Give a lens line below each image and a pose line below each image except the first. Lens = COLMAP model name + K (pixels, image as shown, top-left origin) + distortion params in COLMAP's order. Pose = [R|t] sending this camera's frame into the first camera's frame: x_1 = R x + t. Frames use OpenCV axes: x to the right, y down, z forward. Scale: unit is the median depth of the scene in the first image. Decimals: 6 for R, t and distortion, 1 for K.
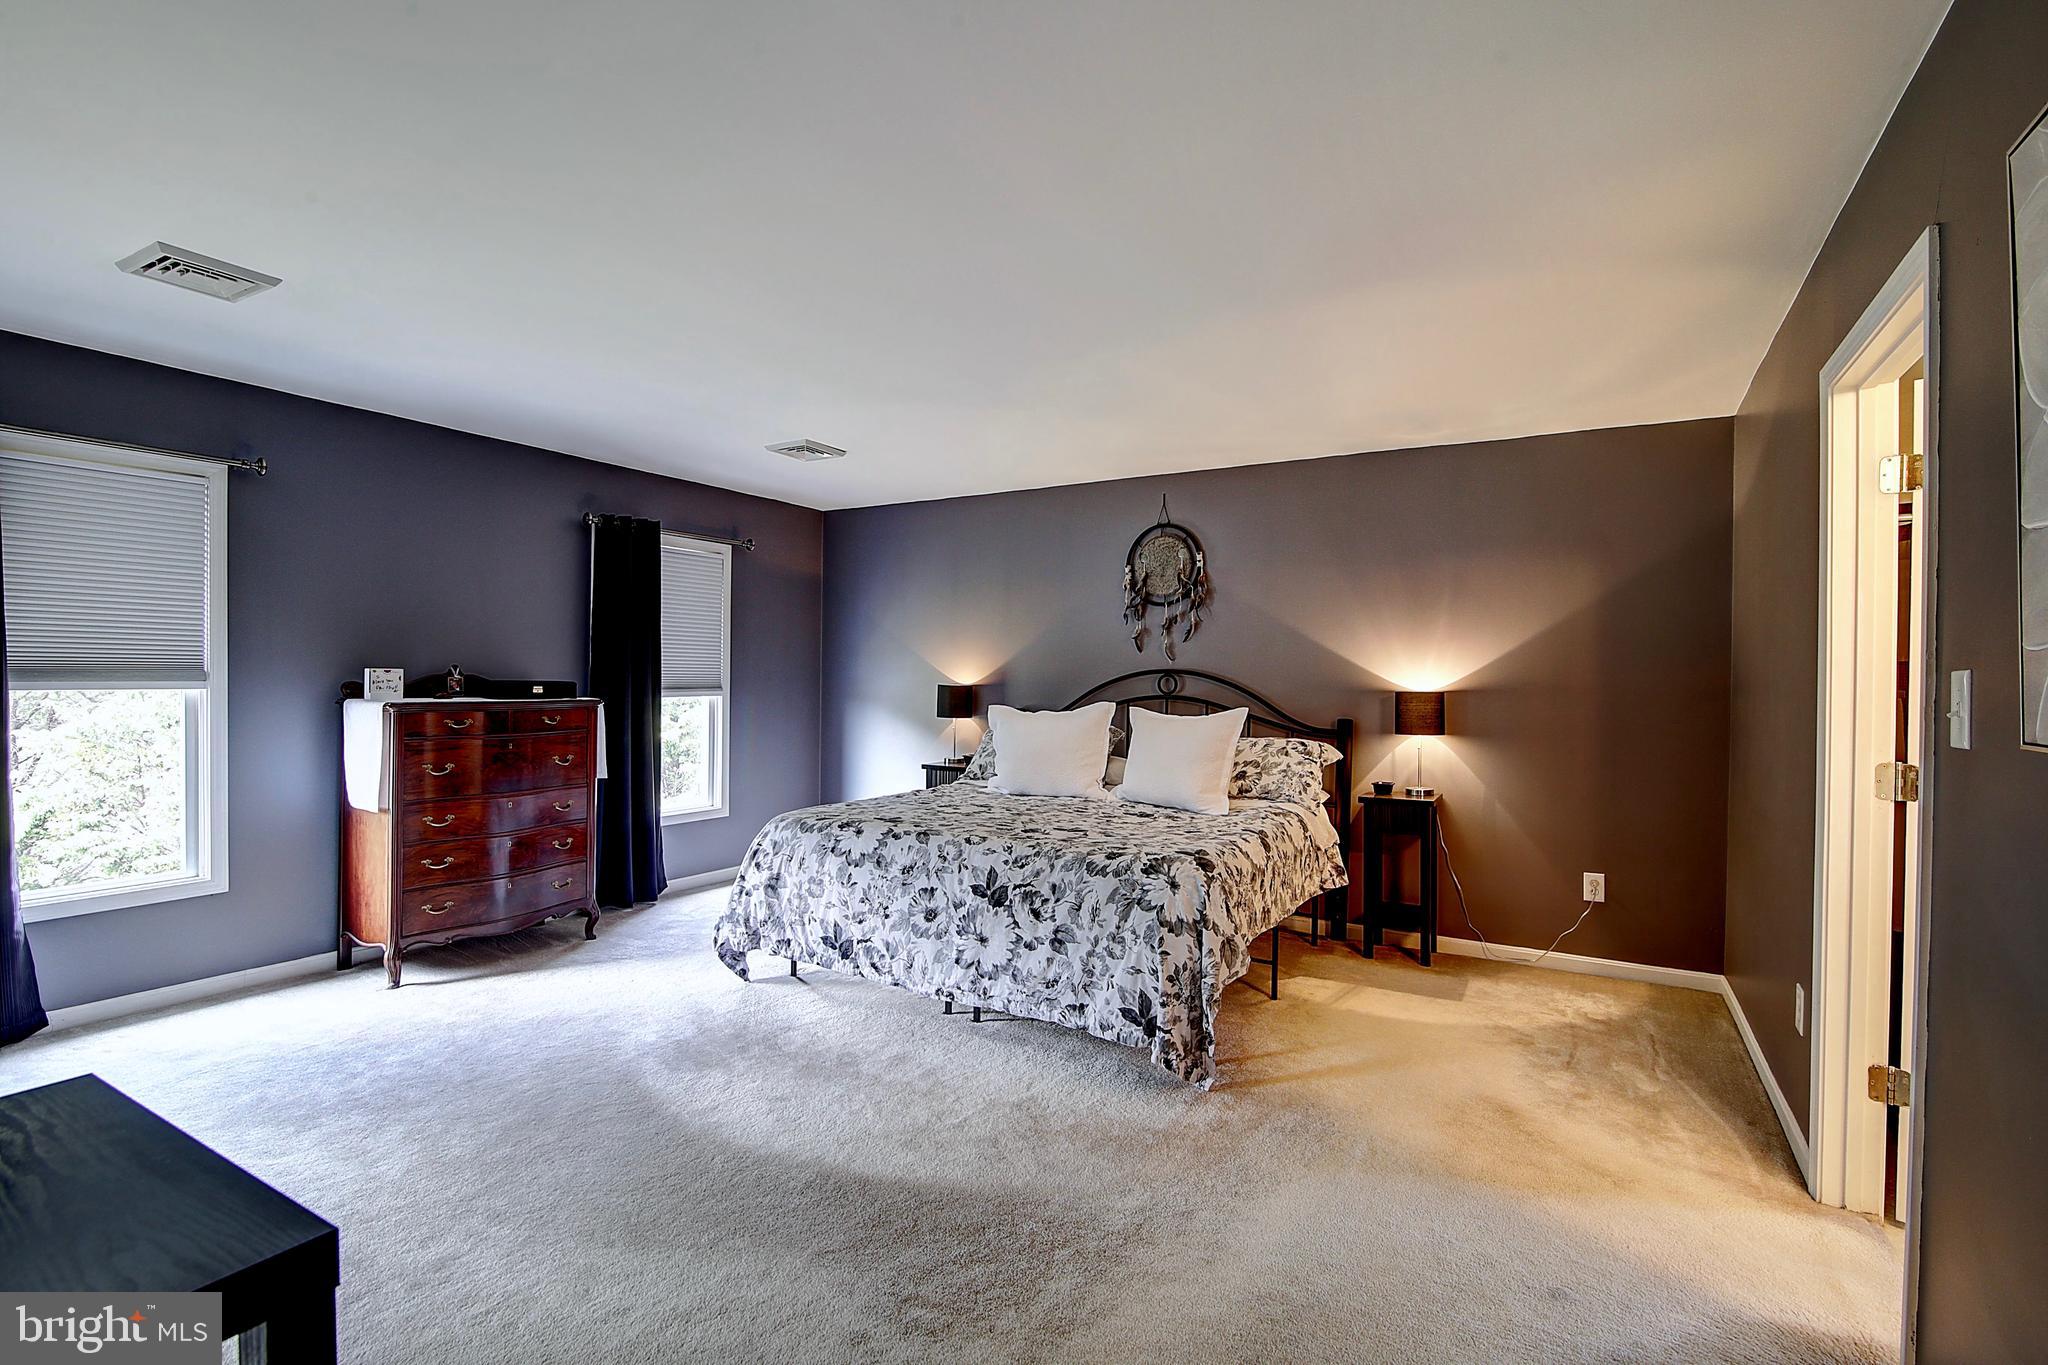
lens RADIAL K [[944.7, 0, 1026.3], [0, 944.7, 687.2], [0, 0, 1]] dist [-0.014595, -0.000212]
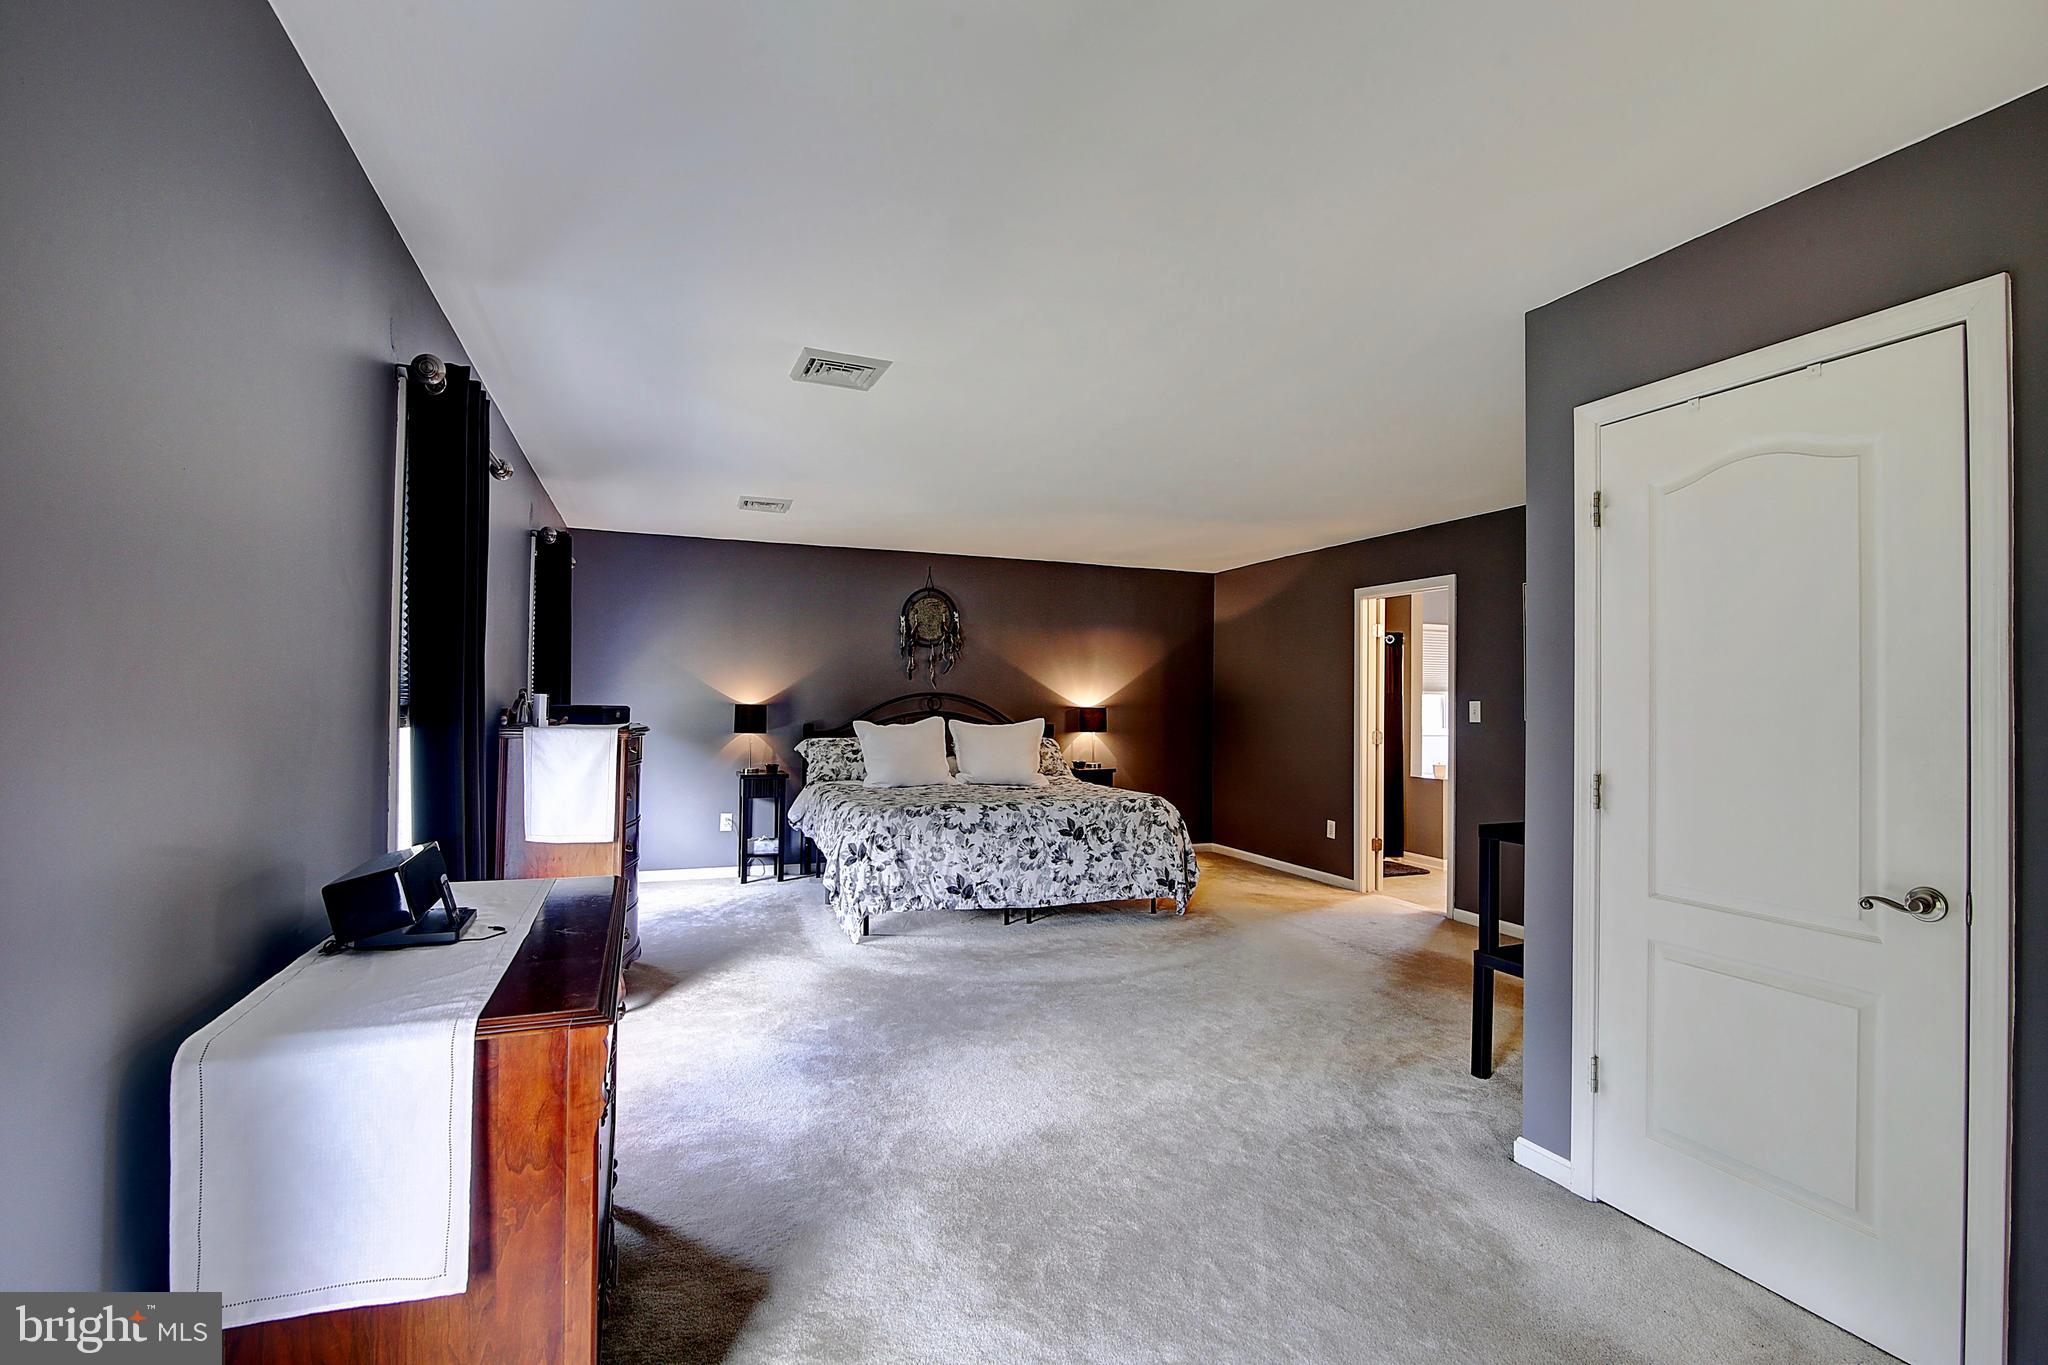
lens RADIAL K [[944.7, 0, 1026.3], [0, 944.7, 687.2], [0, 0, 1]] dist [-0.014595, -0.000212]
pose [[0.611624, 0.005164, 0.791132, -1.313225], [0.004650, 0.999938, -0.010122, -0.018218], [-0.791135, 0.009869, 0.611562, 0.052654]]
